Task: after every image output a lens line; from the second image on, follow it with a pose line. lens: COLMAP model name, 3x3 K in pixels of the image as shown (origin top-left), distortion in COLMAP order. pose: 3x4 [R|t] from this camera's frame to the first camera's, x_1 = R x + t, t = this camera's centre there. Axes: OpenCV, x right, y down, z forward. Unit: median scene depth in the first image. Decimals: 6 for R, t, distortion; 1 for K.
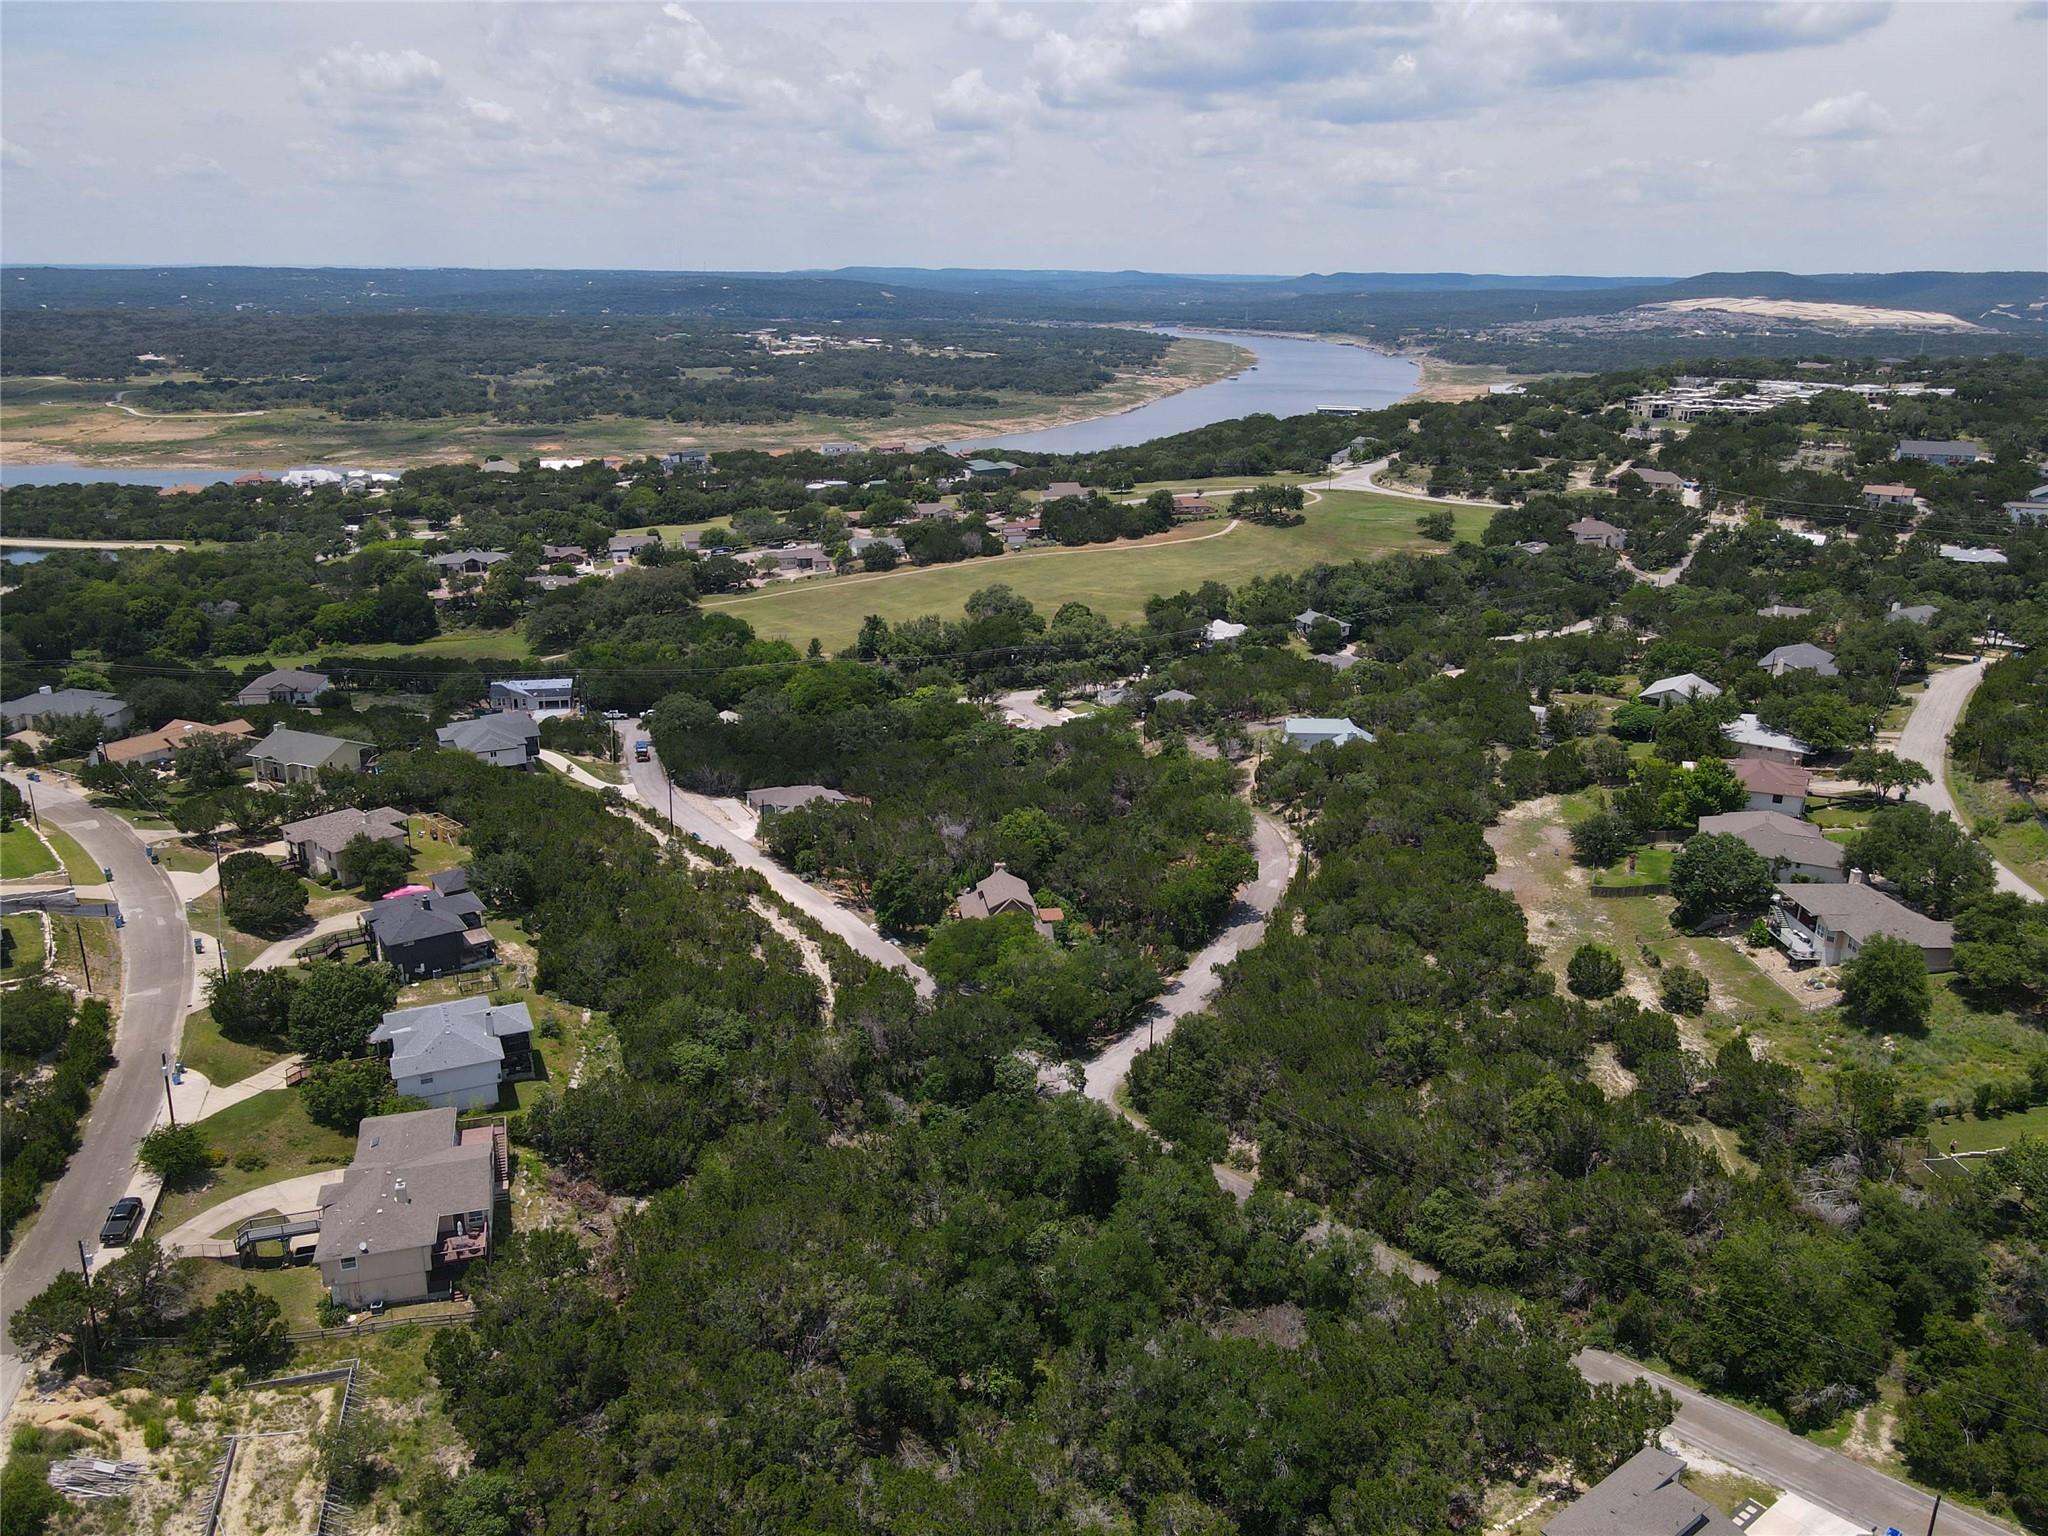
lens RADIAL K [[1511.9, 0, 1014.2], [0, 1511.9, 765.4], [0, 0, 1]] dist [0.011121, 0.014040]
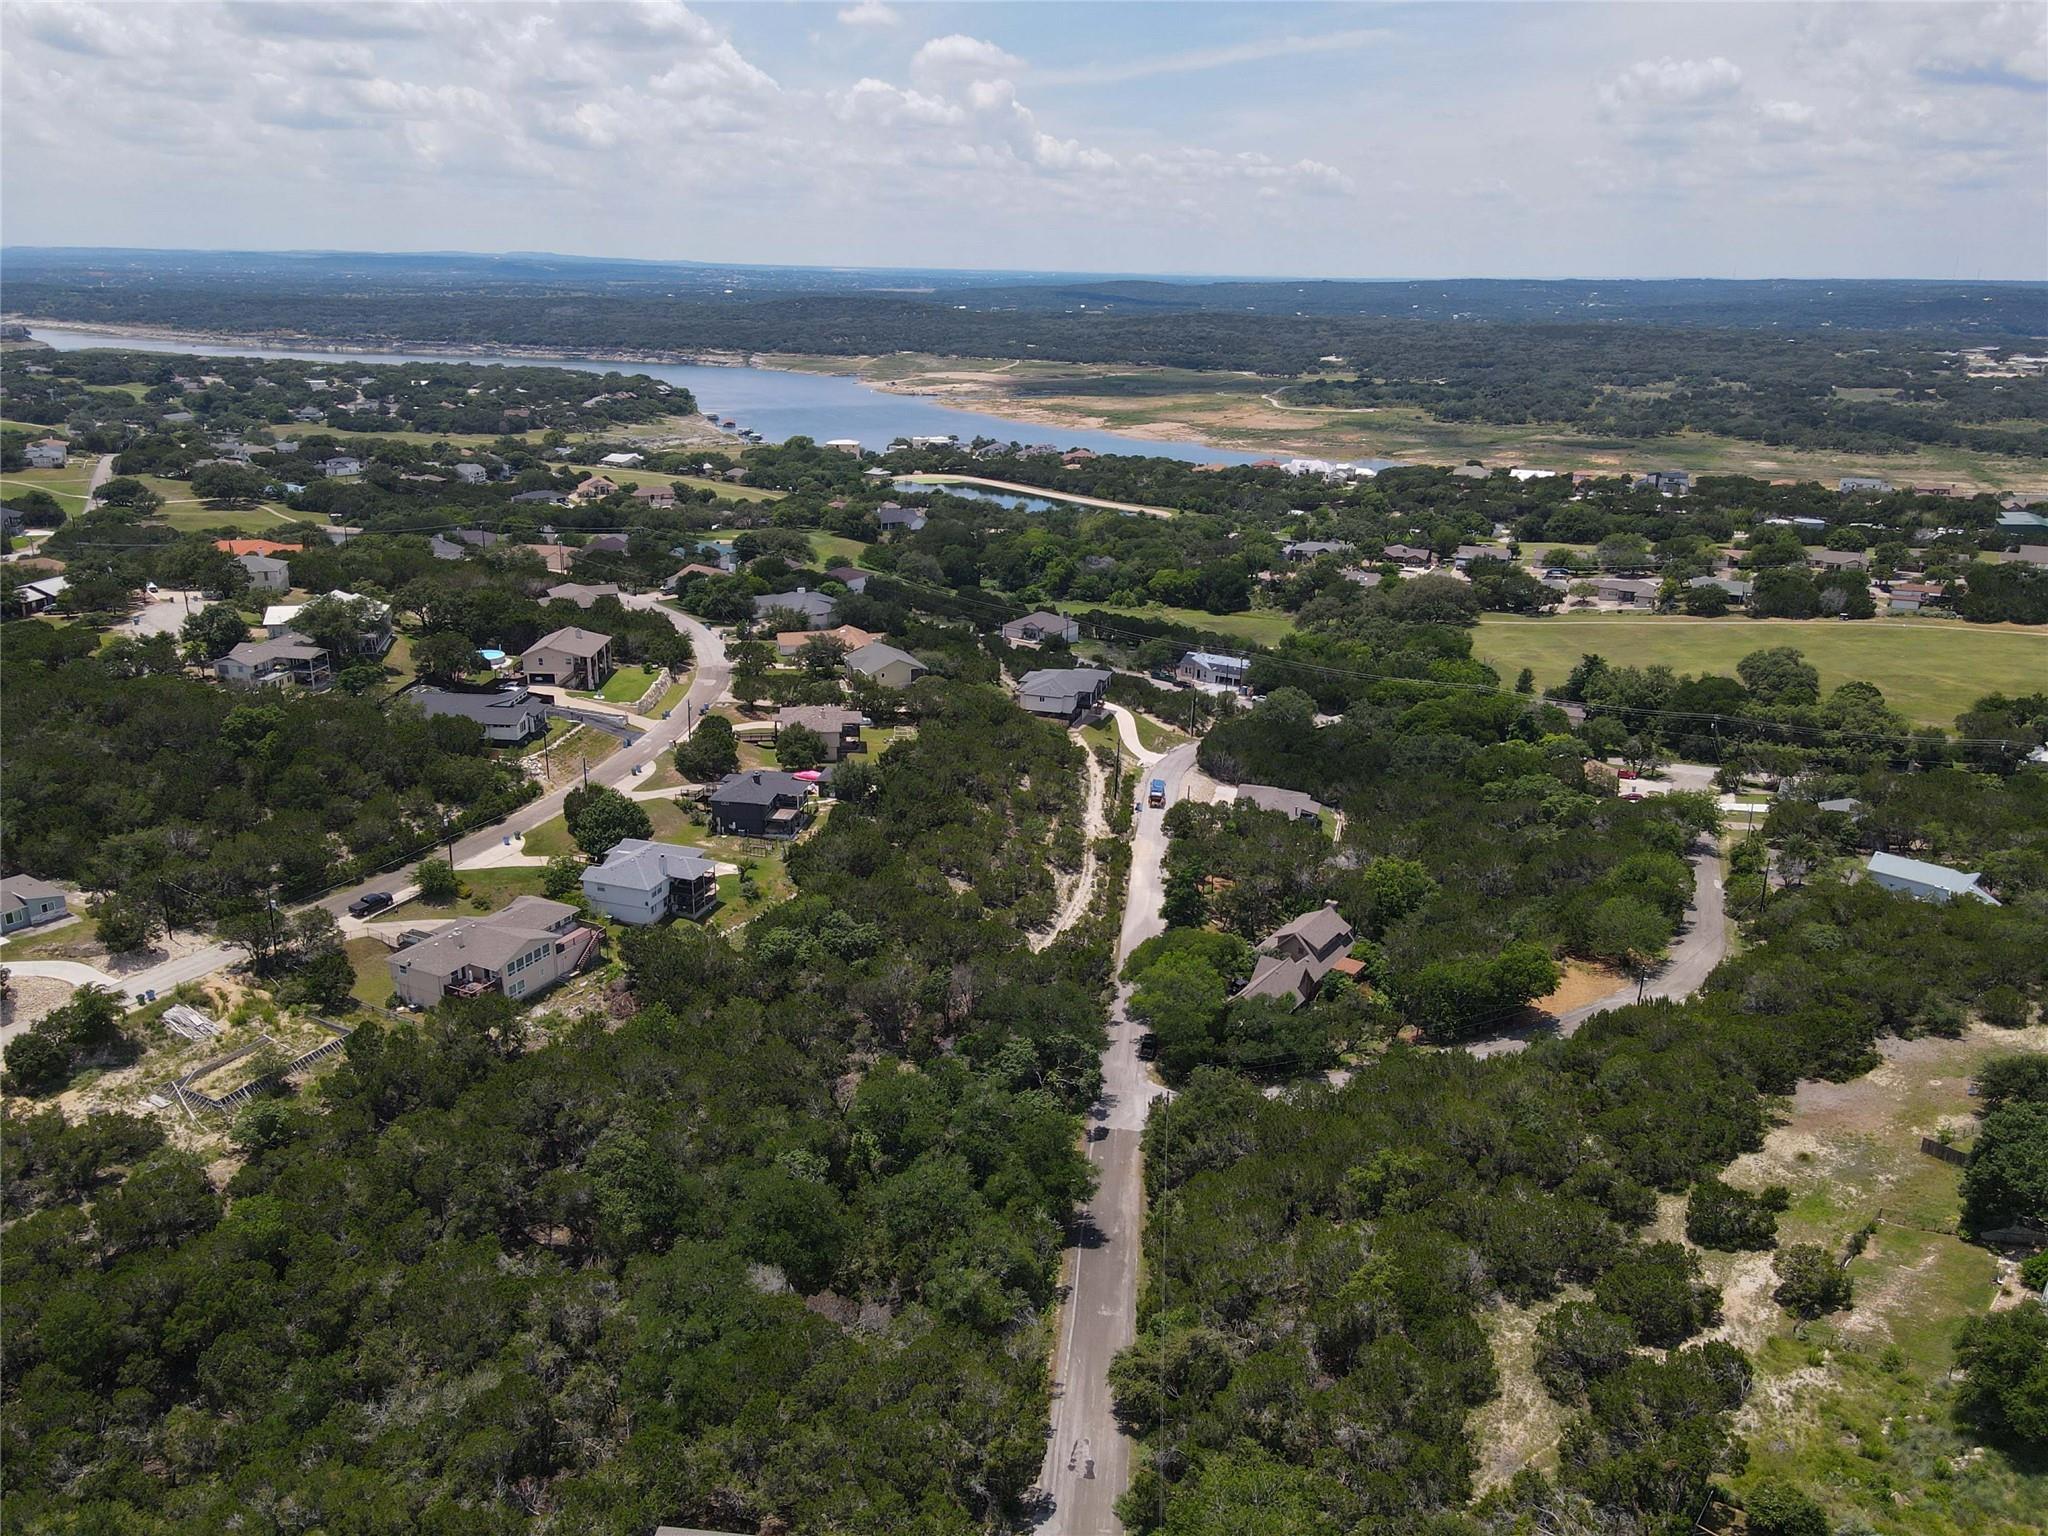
lens RADIAL K [[1511.9, 0, 1014.2], [0, 1511.9, 765.4], [0, 0, 1]] dist [0.011121, 0.014040]
pose [[0.724124, 0.213757, -0.655707, 0.088602], [-0.218270, 0.972915, 0.076120, -0.009156], [0.654219, 0.088001, 0.751168, 0.030969]]
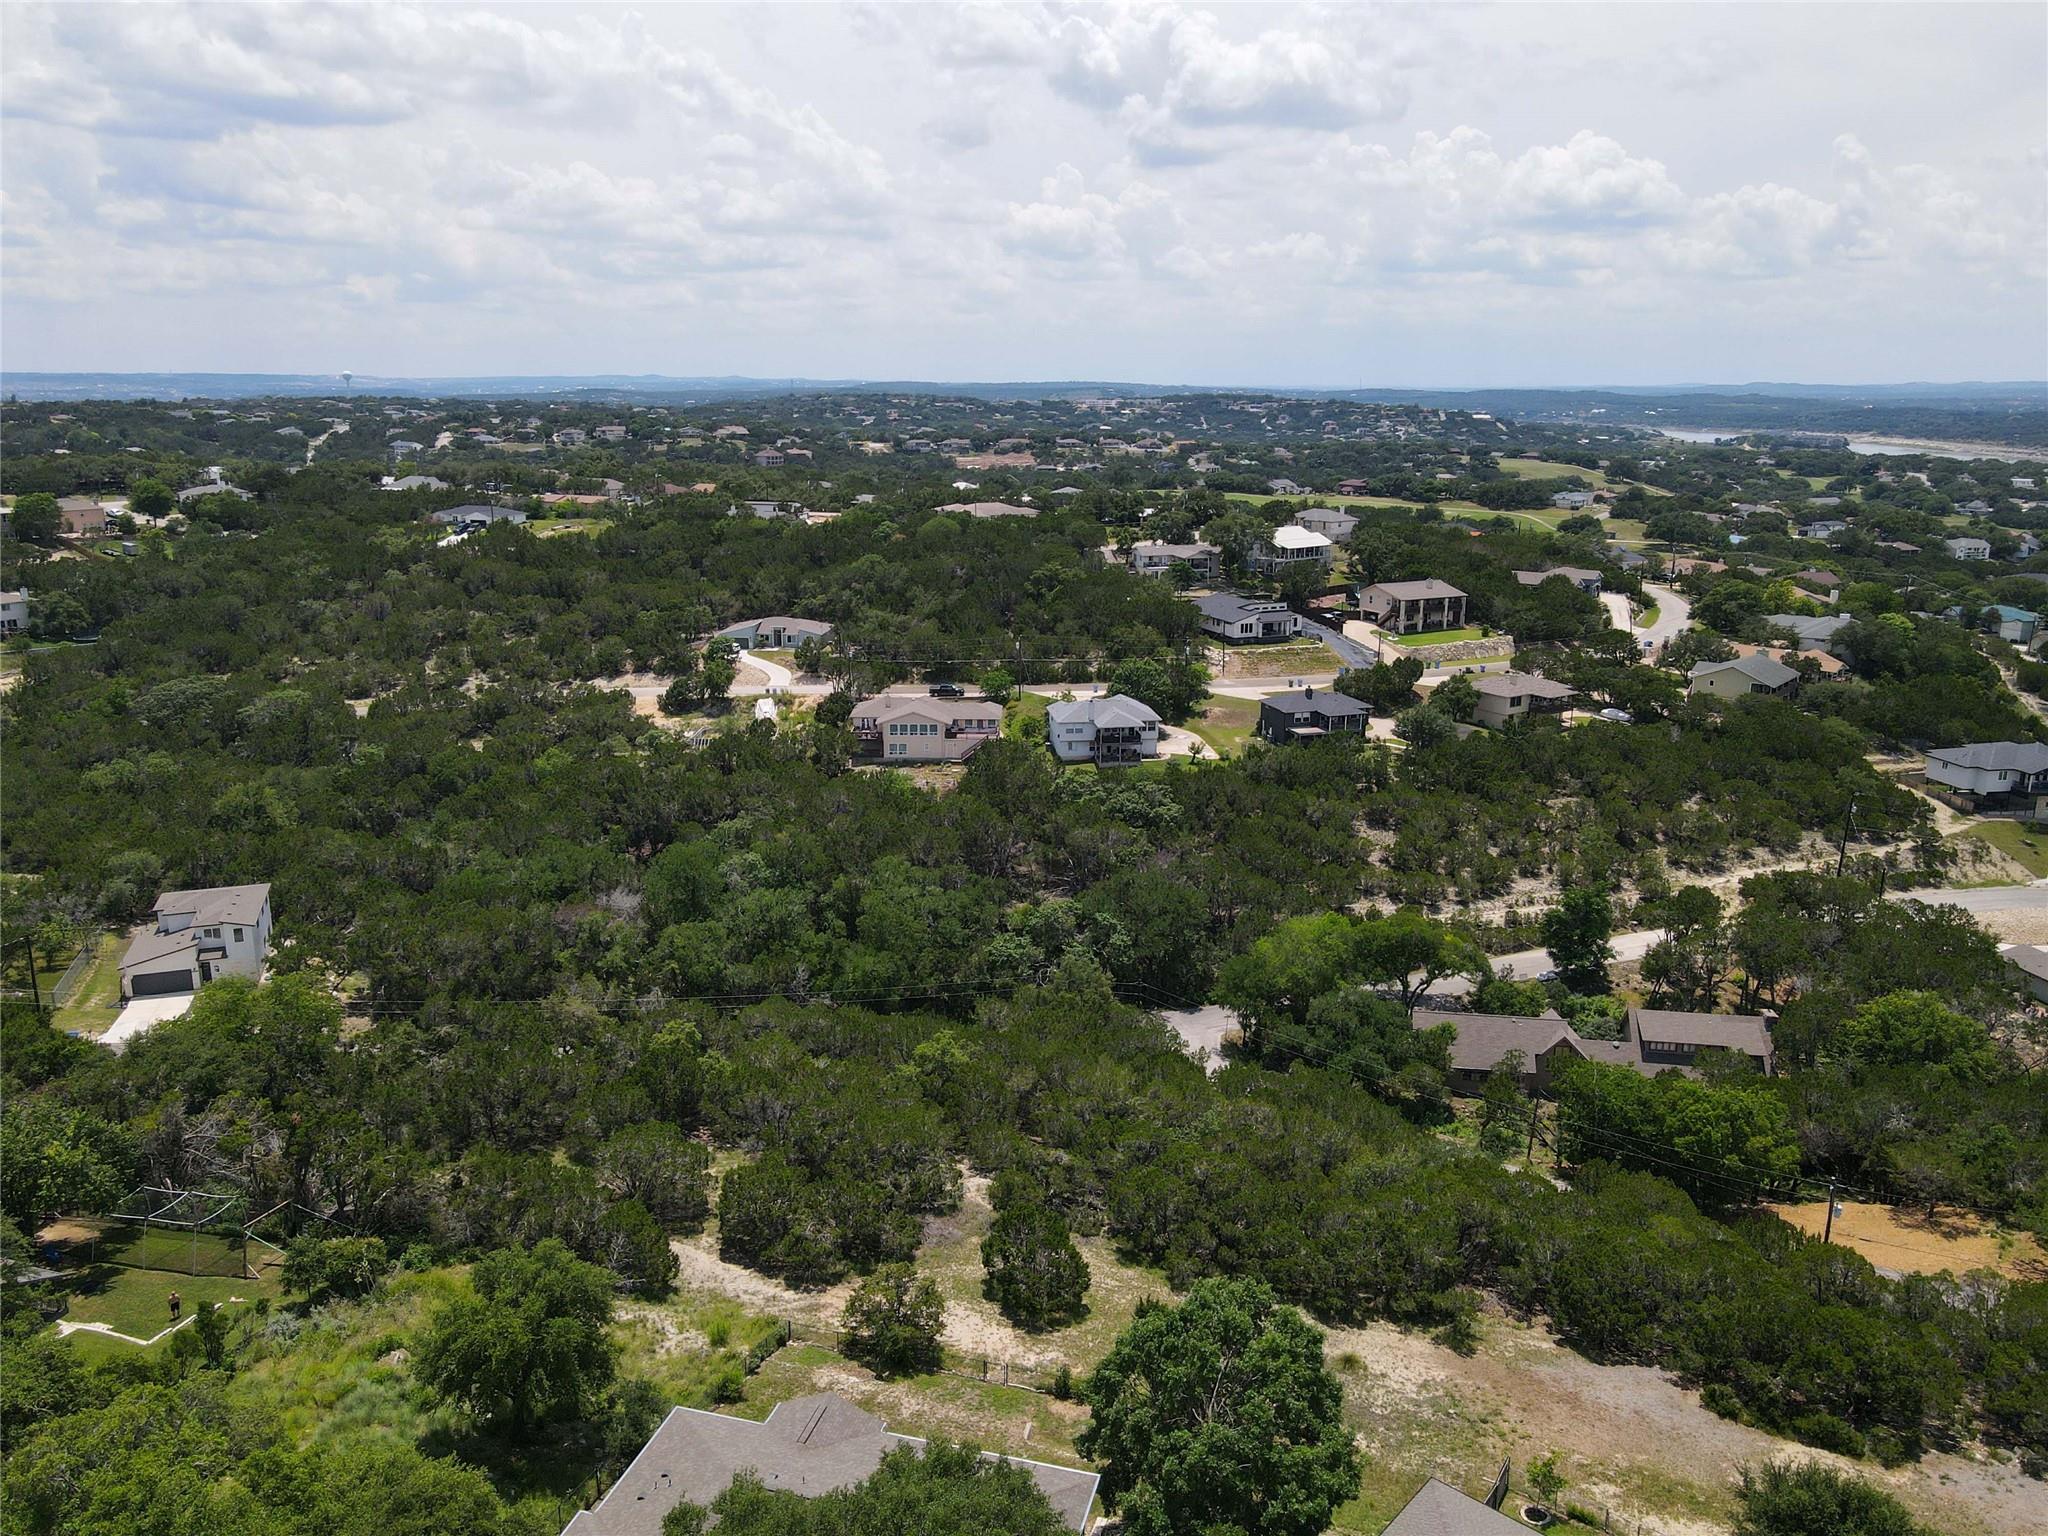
lens RADIAL K [[1513.6, 0, 1013.5], [0, 1513.6, 764.7], [0, 0, 1]] dist [0.002729, 0.034452]
pose [[-0.302775, 0.219267, -0.927496, 0.124917], [-0.304106, 0.900077, 0.312058, -0.024910], [0.903242, 0.376541, -0.205841, 0.162372]]
